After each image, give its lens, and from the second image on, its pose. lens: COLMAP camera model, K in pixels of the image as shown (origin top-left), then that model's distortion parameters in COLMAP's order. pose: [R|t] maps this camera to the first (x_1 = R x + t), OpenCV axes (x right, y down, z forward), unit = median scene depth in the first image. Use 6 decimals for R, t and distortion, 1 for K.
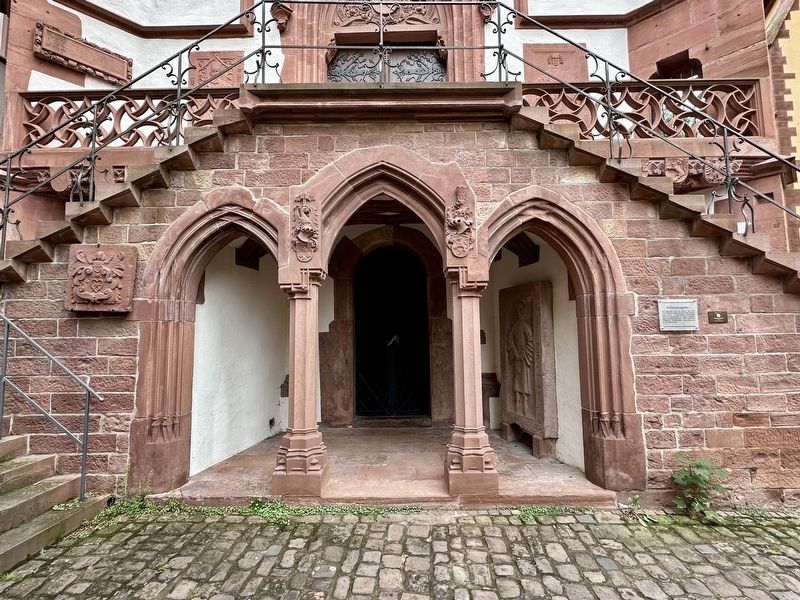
lens RADIAL K [[412.6, 0, 400.0], [0, 412.6, 300.0], [0, 0, 1]] dist [-0.001215, -0.000188]
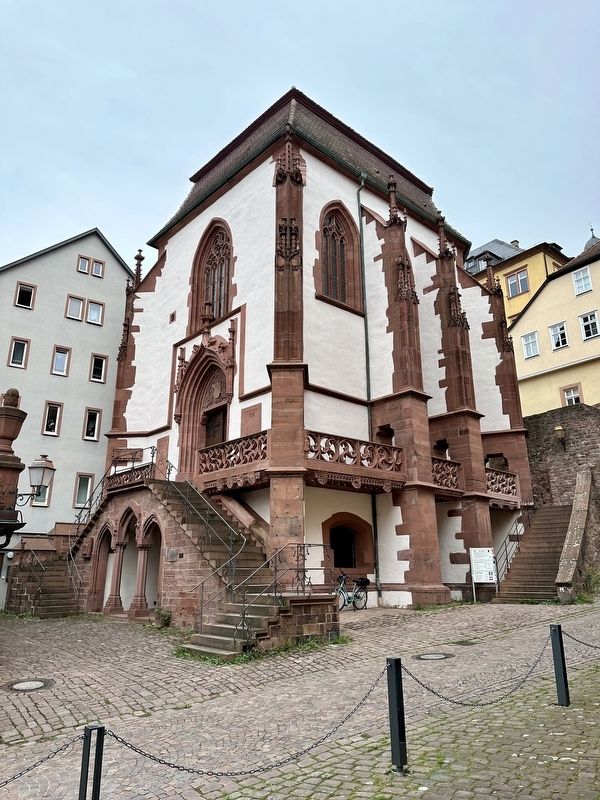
lens RADIAL K [[566.3, 0, 300.0], [0, 566.3, 400.0], [0, 0, 1]] dist [0.046802, -0.000237]
pose [[0.677277, -0.209044, -0.705405, 4.029556], [0.060422, 0.971350, -0.229842, -0.043314], [0.733243, 0.113045, 0.670504, -1.032804]]
